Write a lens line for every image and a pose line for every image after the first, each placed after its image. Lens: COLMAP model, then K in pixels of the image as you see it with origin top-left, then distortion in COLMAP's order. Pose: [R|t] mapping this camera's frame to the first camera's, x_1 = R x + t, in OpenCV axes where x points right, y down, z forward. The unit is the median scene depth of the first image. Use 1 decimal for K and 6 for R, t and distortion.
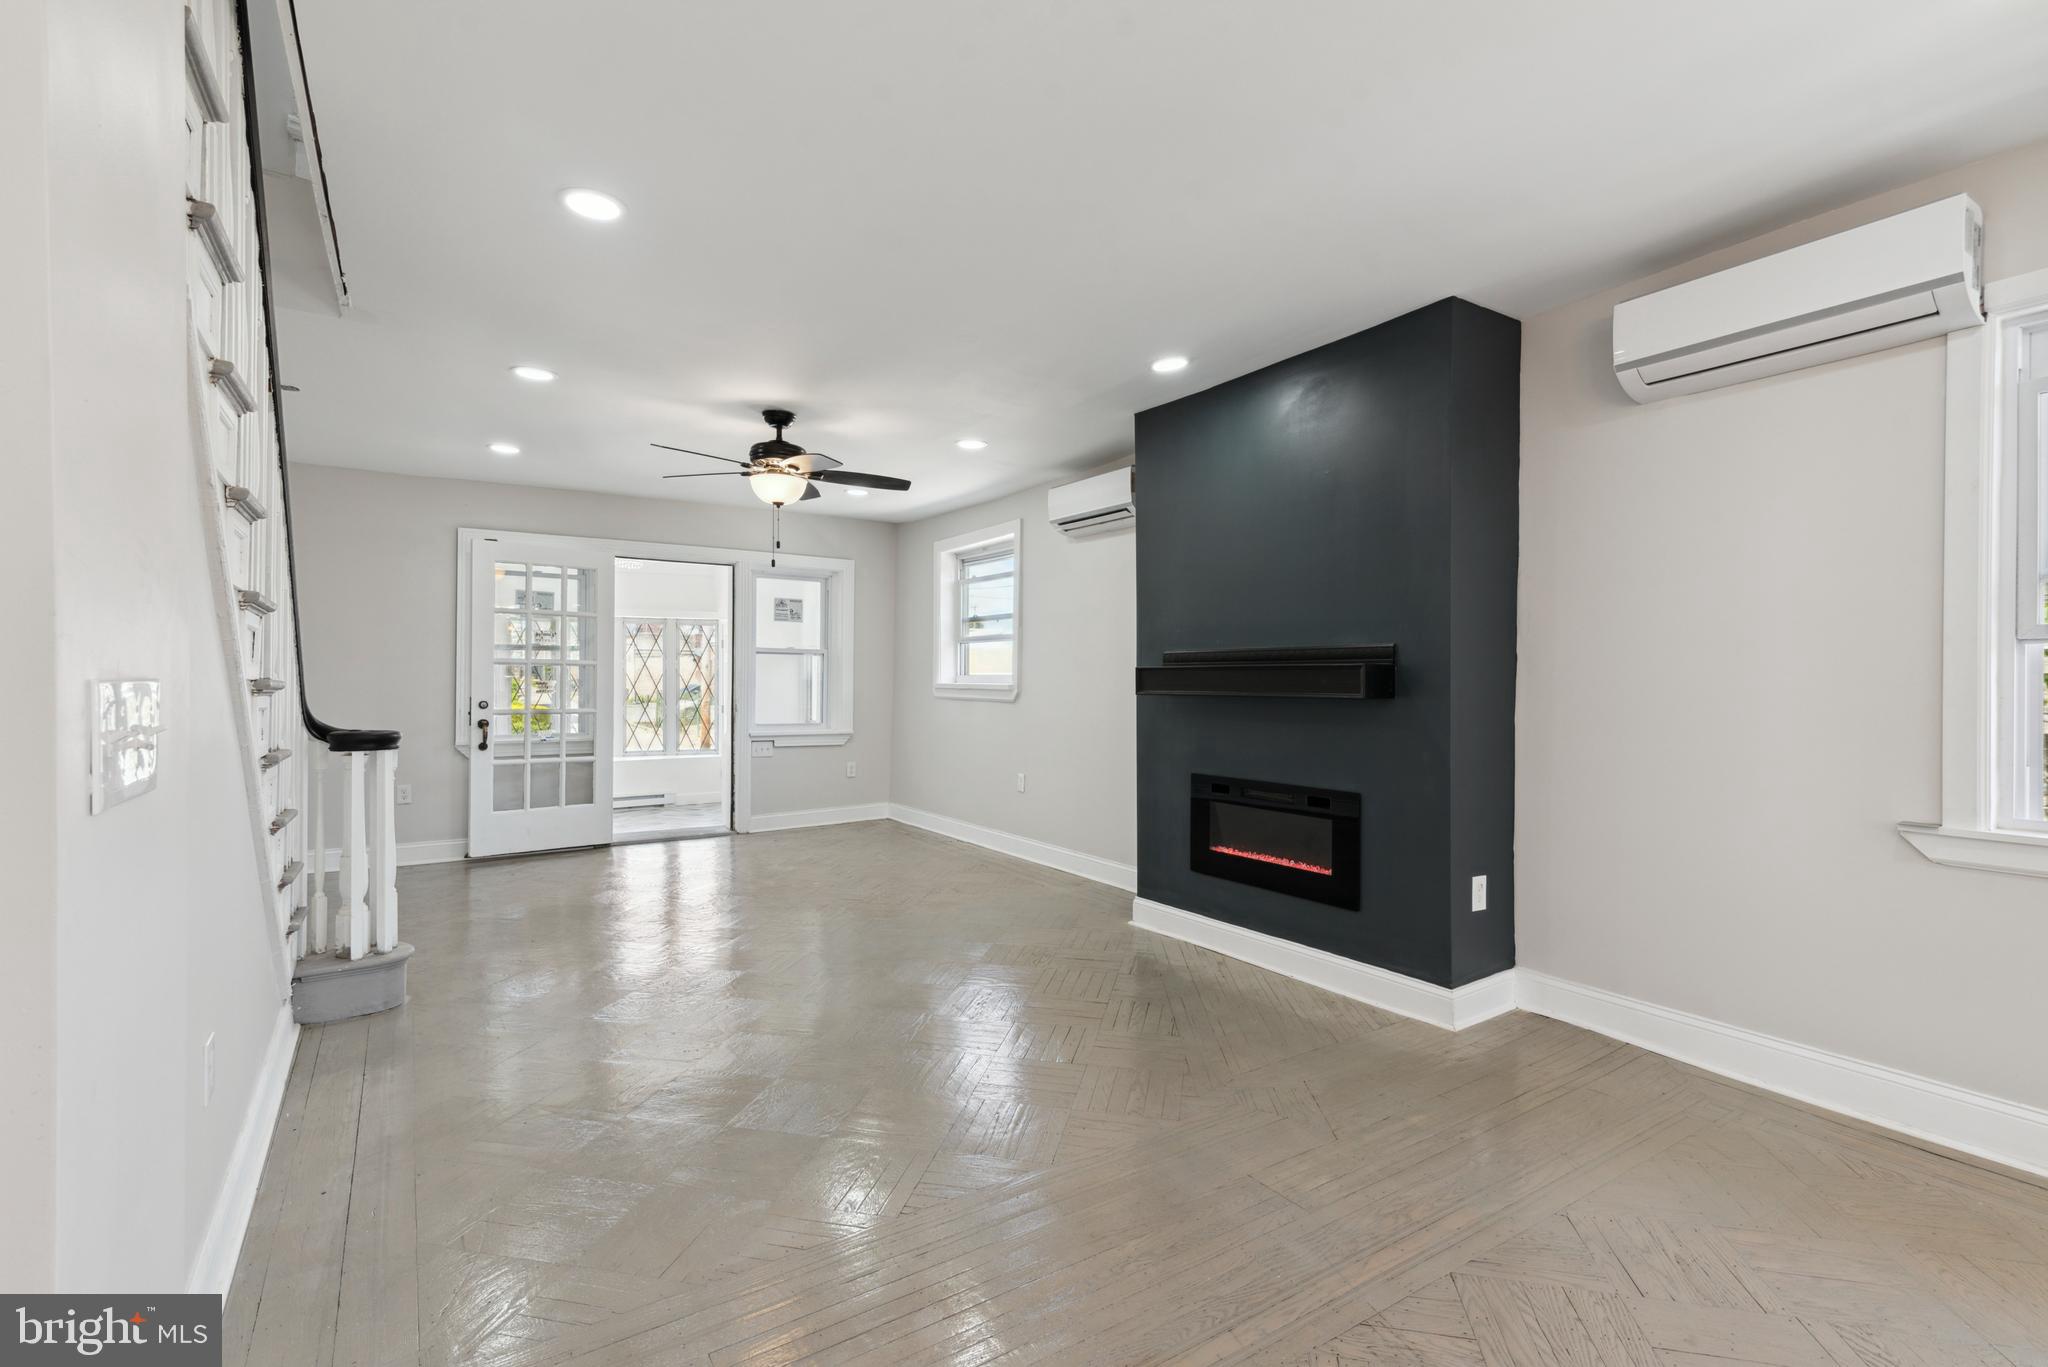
lens RADIAL K [[914.2, 0, 1024.0], [0, 914.2, 683.5], [0, 0, 1]] dist [0.000237, 0.000265]
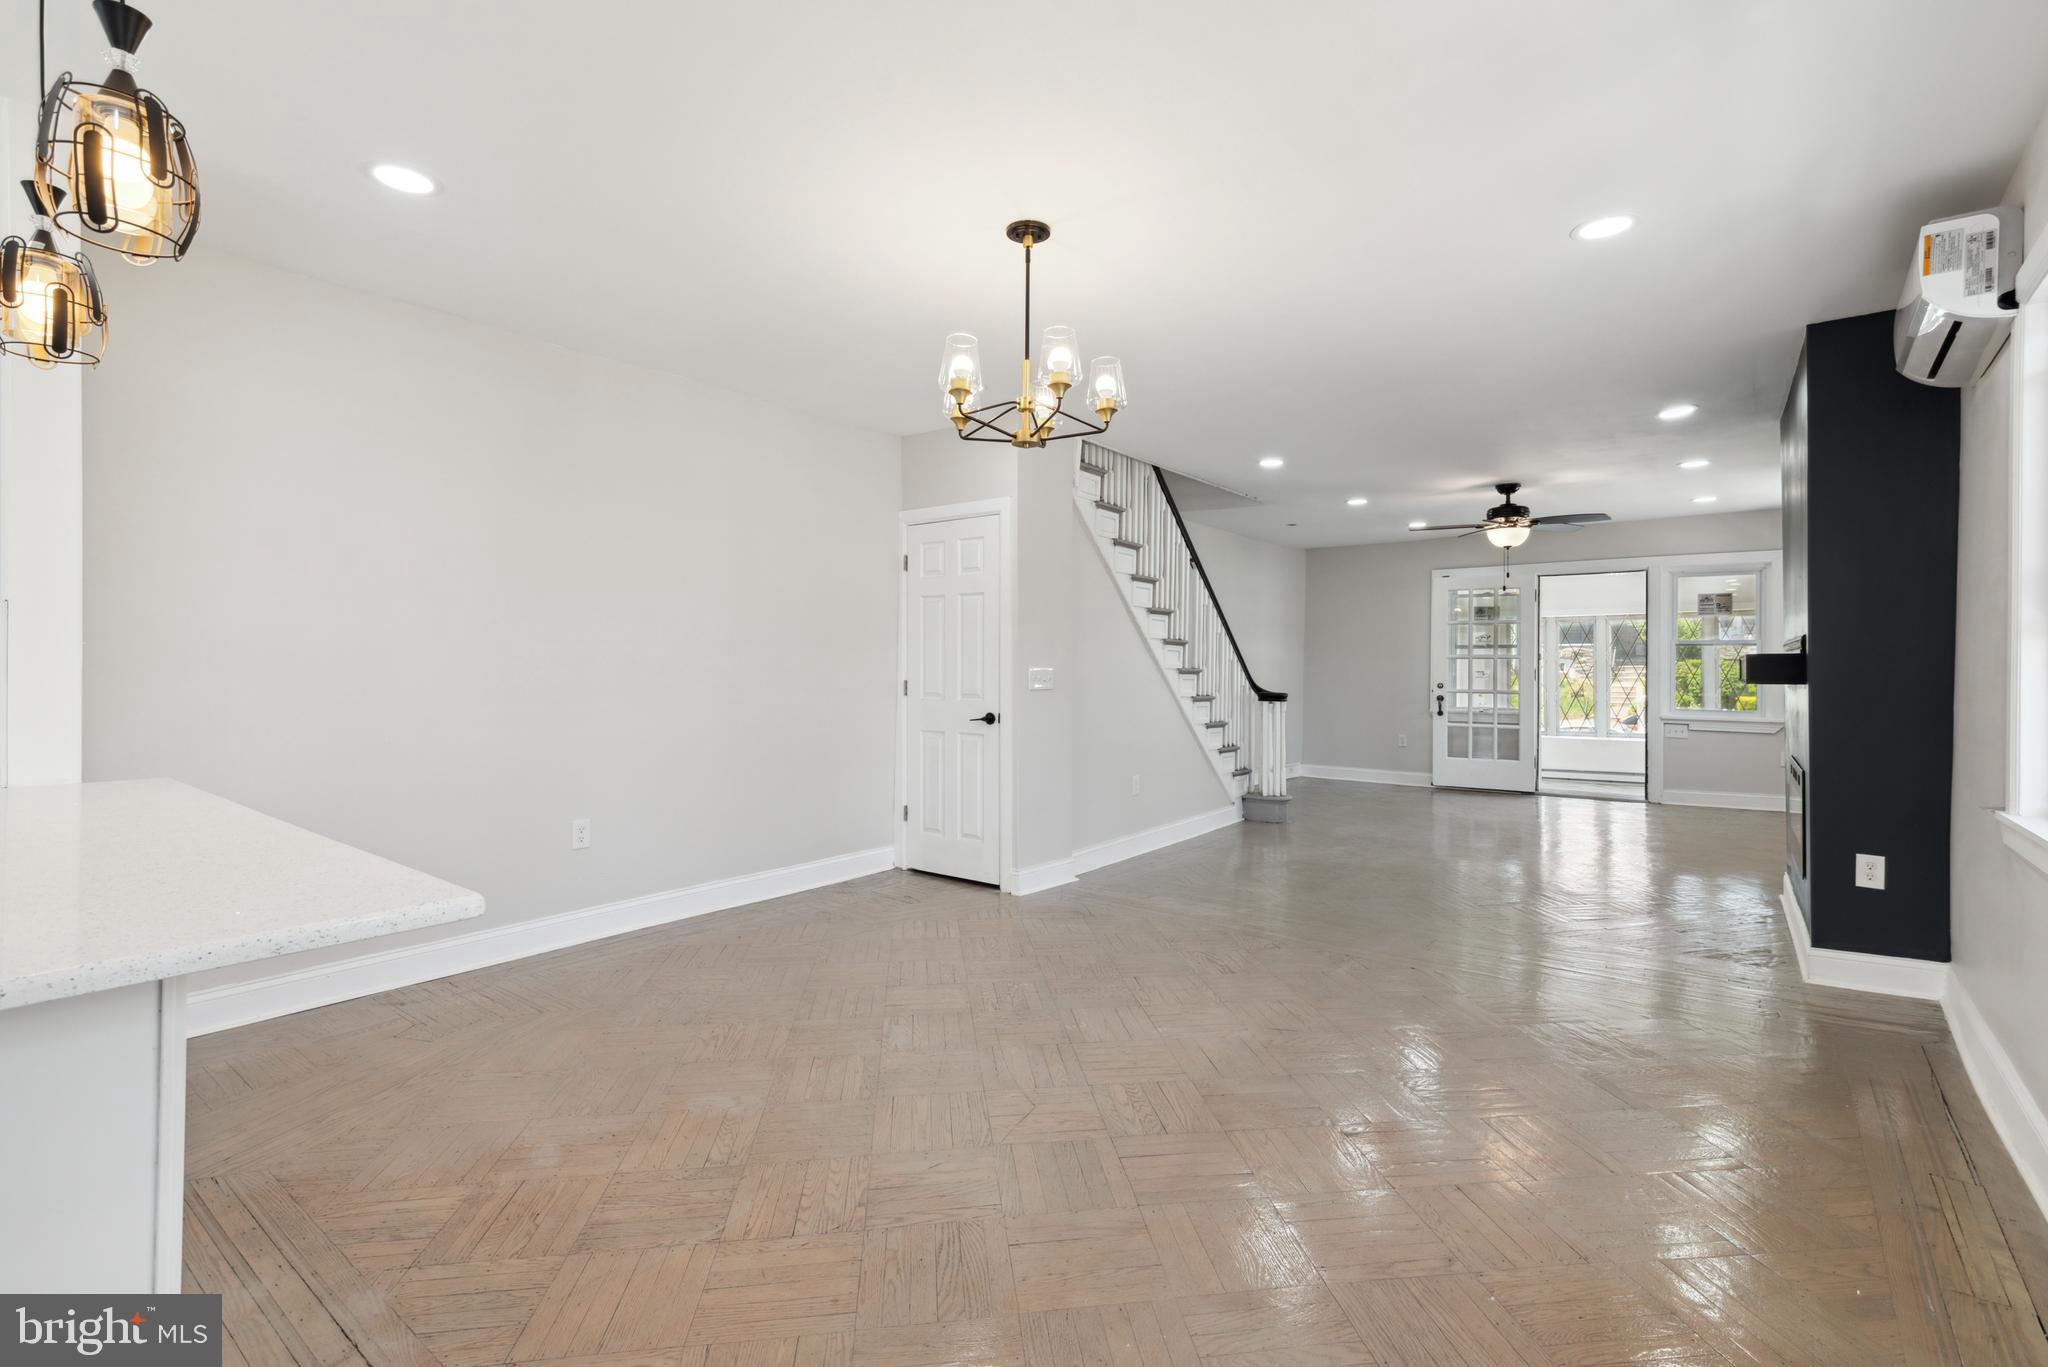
lens RADIAL K [[940.4, 0, 1024.0], [0, 940.4, 683.5], [0, 0, 1]] dist [0.026575, 0.000088]
pose [[0.309738, 0.013390, -0.950728, 0.666431], [-0.004607, 0.999910, 0.012582, 0.002671], [0.950811, 0.000483, 0.309772, -0.141186]]
